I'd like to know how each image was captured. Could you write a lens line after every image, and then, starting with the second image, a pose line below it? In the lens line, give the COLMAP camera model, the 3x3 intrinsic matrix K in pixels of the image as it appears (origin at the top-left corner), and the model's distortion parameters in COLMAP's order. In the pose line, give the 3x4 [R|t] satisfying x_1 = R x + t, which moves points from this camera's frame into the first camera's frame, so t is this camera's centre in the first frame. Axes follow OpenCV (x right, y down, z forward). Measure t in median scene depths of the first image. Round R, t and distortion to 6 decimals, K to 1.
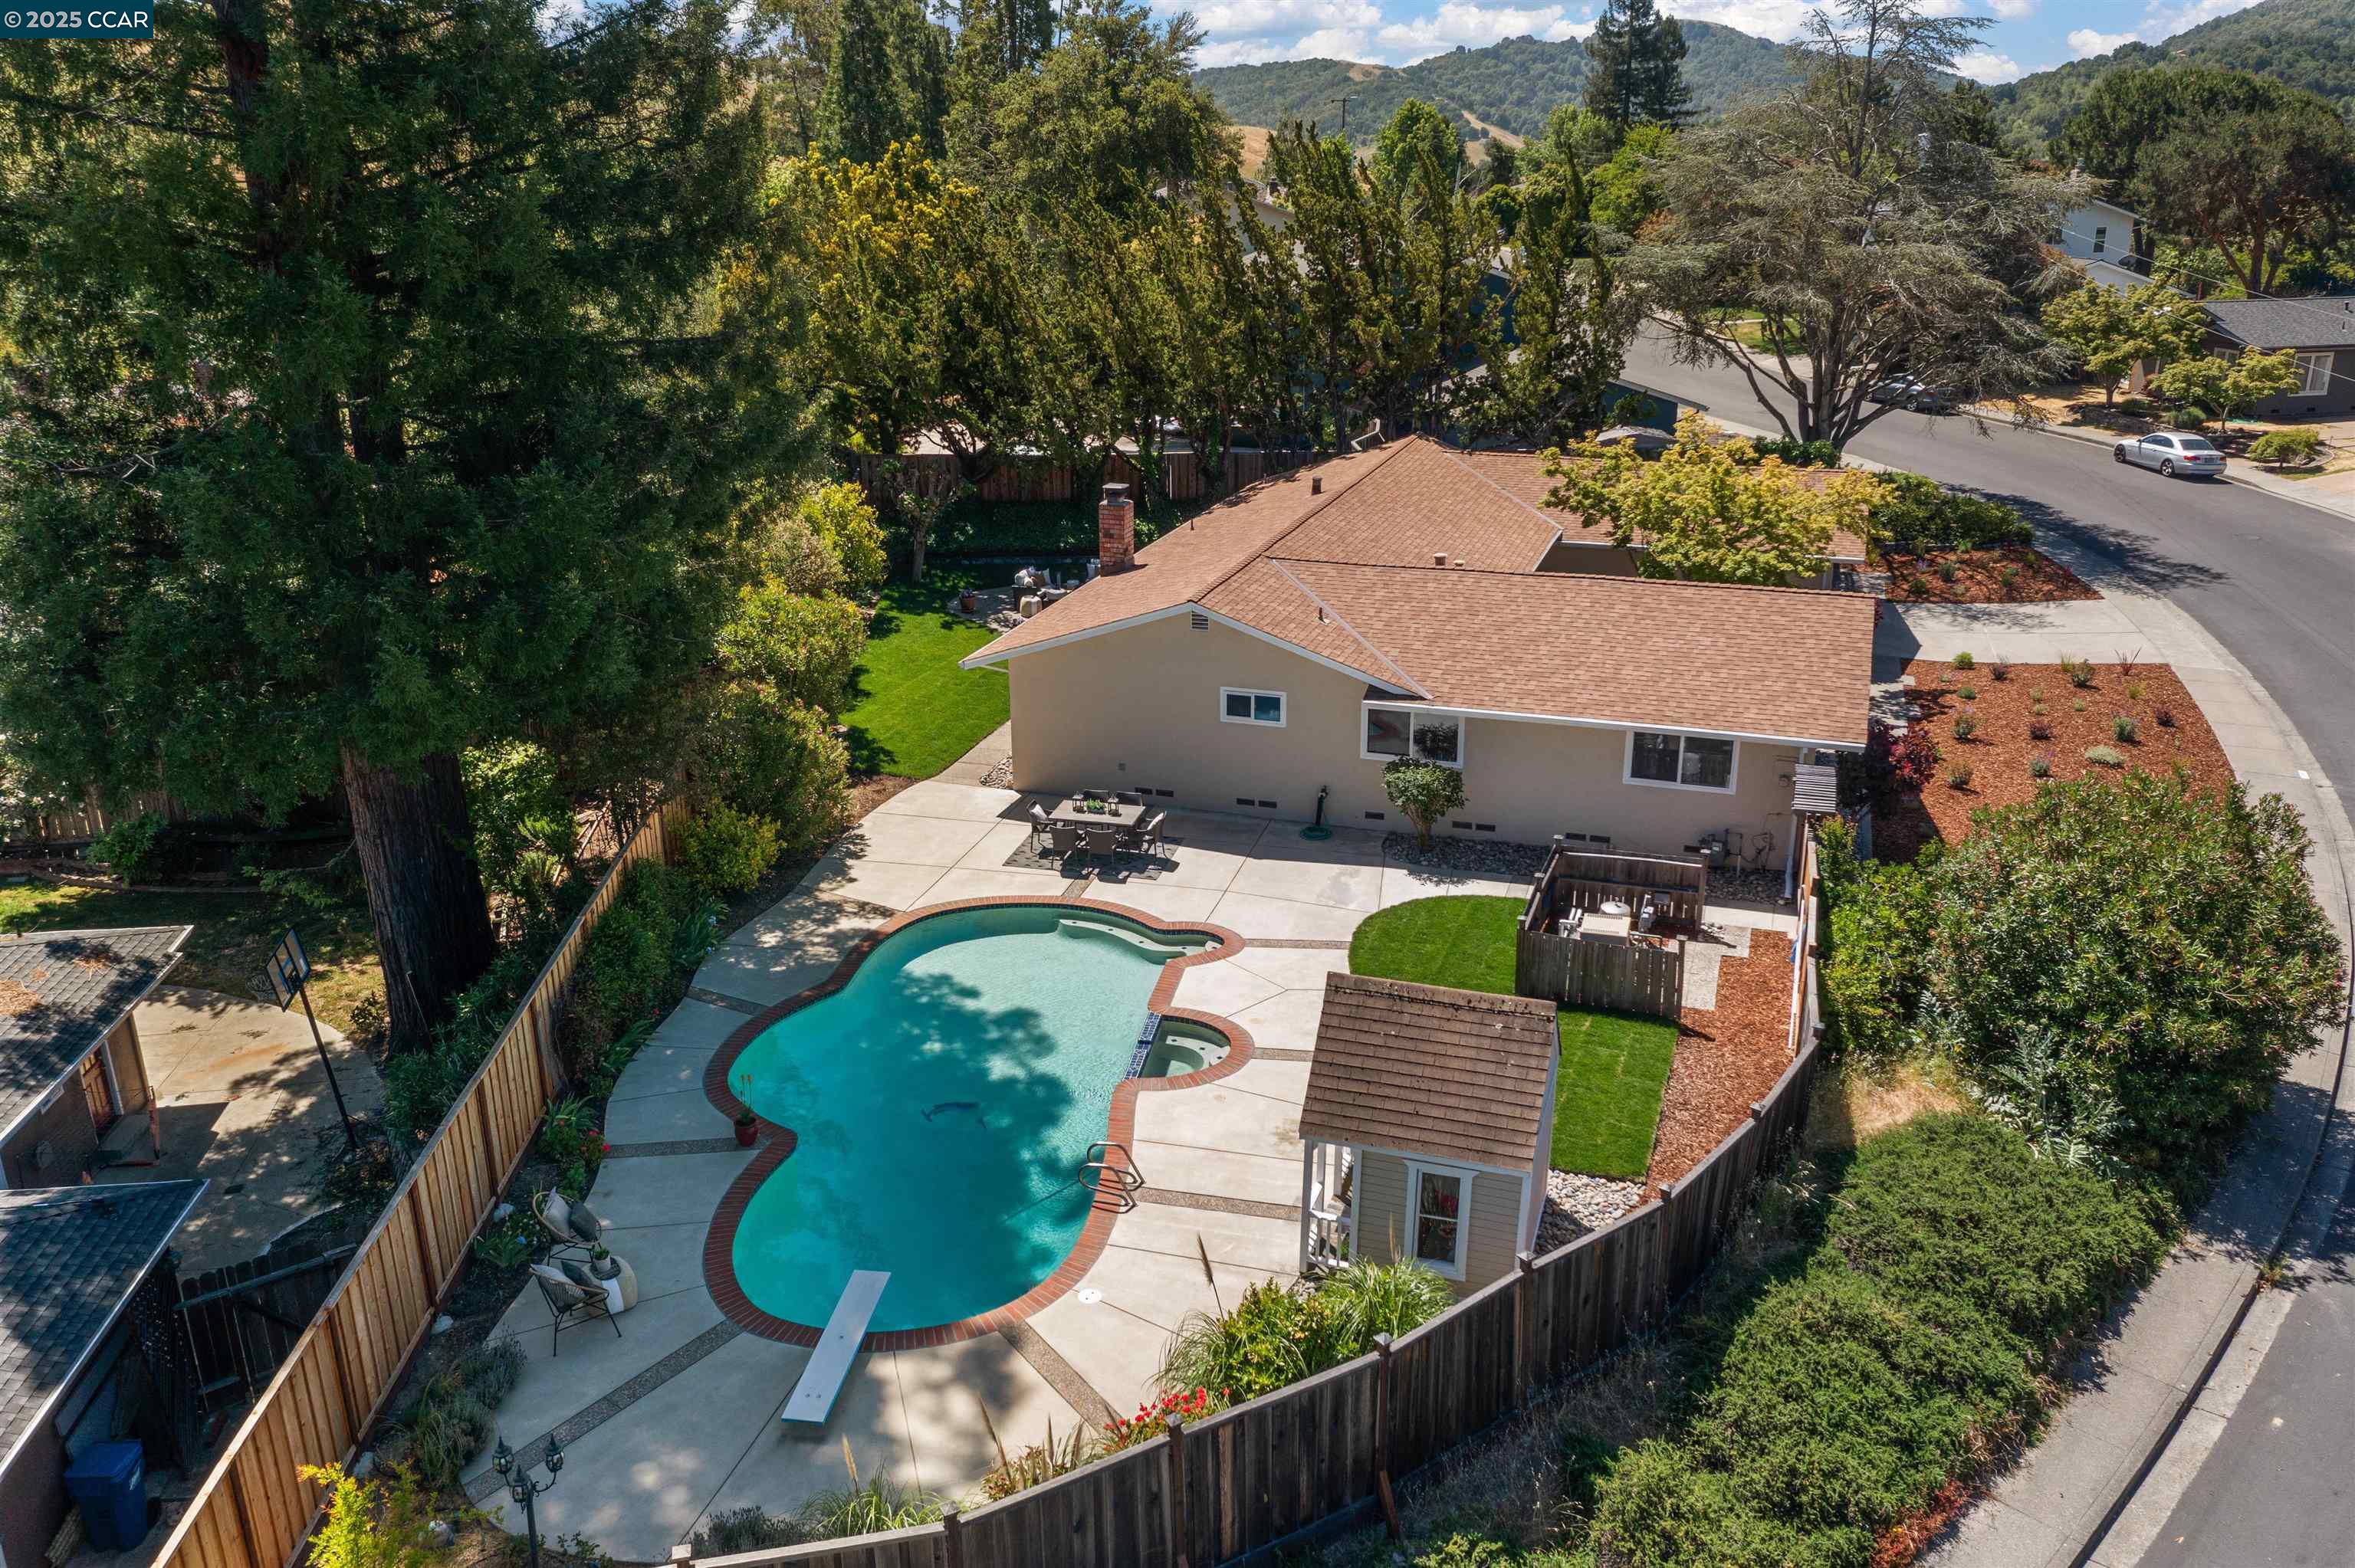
lens RADIAL K [[1847.4, 0, 1177.5], [0, 1847.4, 784.0], [0, 0, 1]] dist [-0.010672, 0.002032]
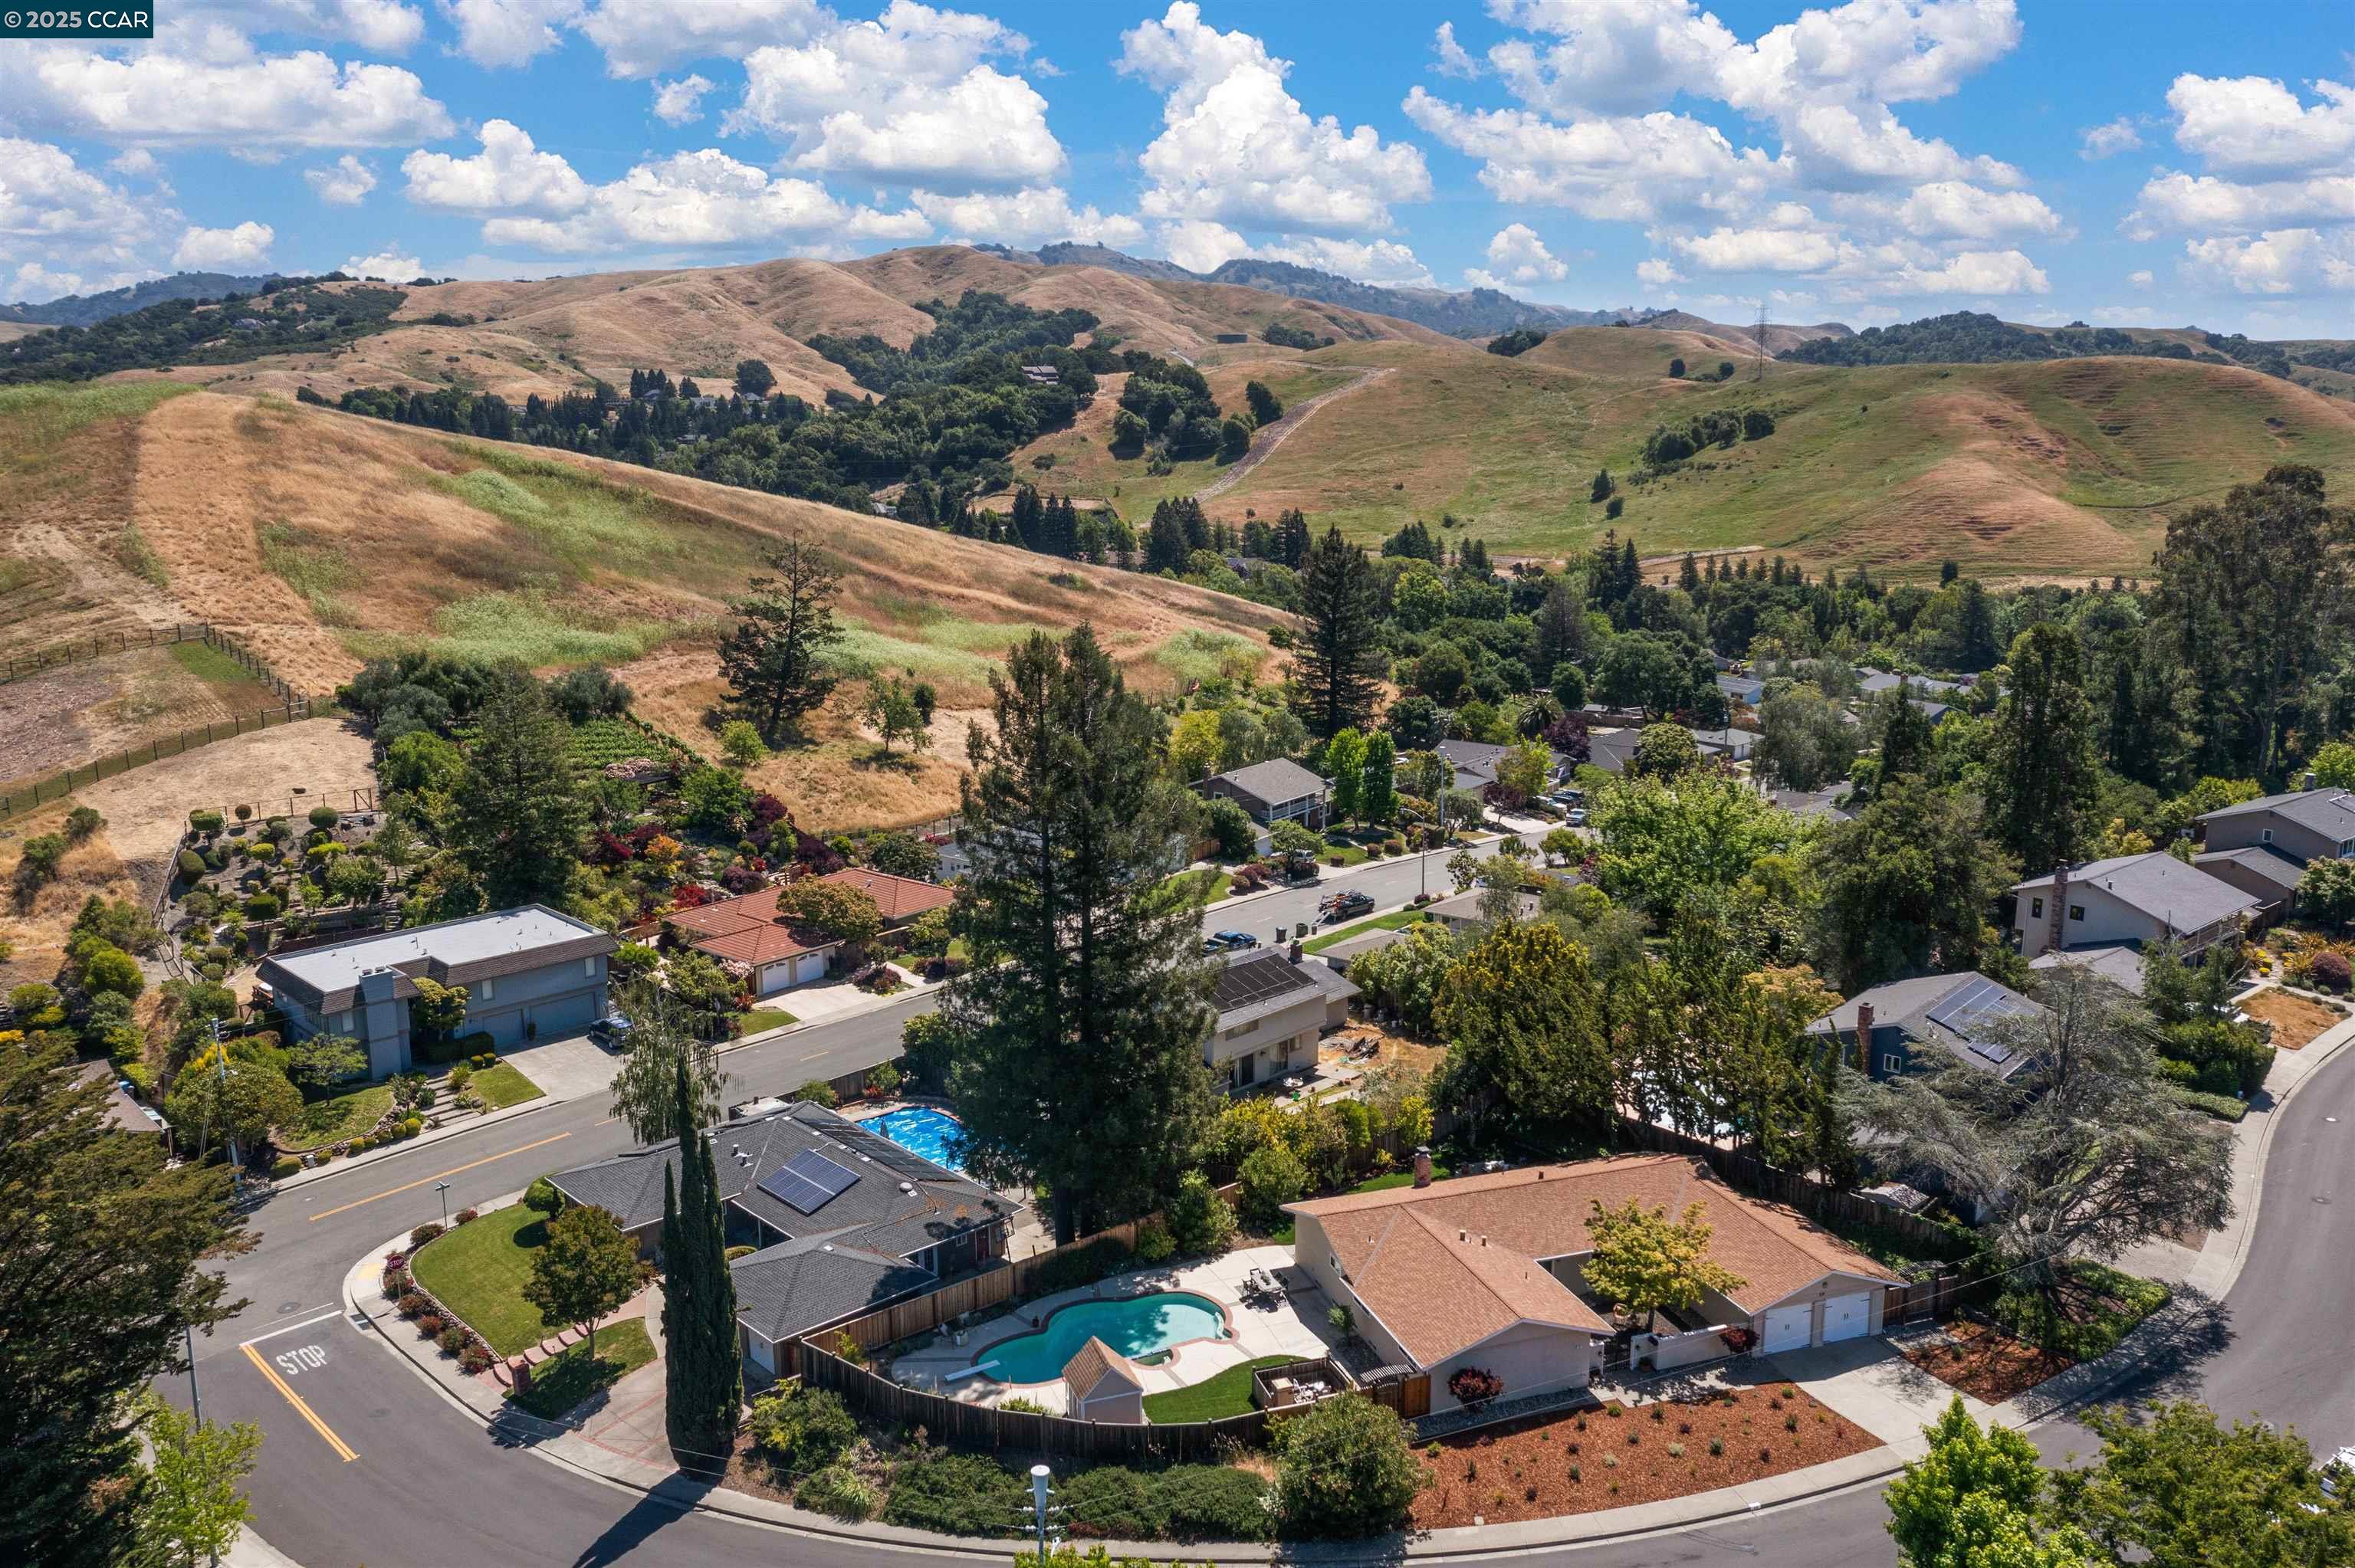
lens RADIAL K [[1847.4, 0, 1177.5], [0, 1847.4, 784.0], [0, 0, 1]] dist [-0.010672, 0.002032]
pose [[0.602509, 0.164012, -0.781078, 2.270093], [-0.264009, 0.964520, -0.001120, -0.789072], [0.753181, 0.206886, 0.624433, -1.095448]]
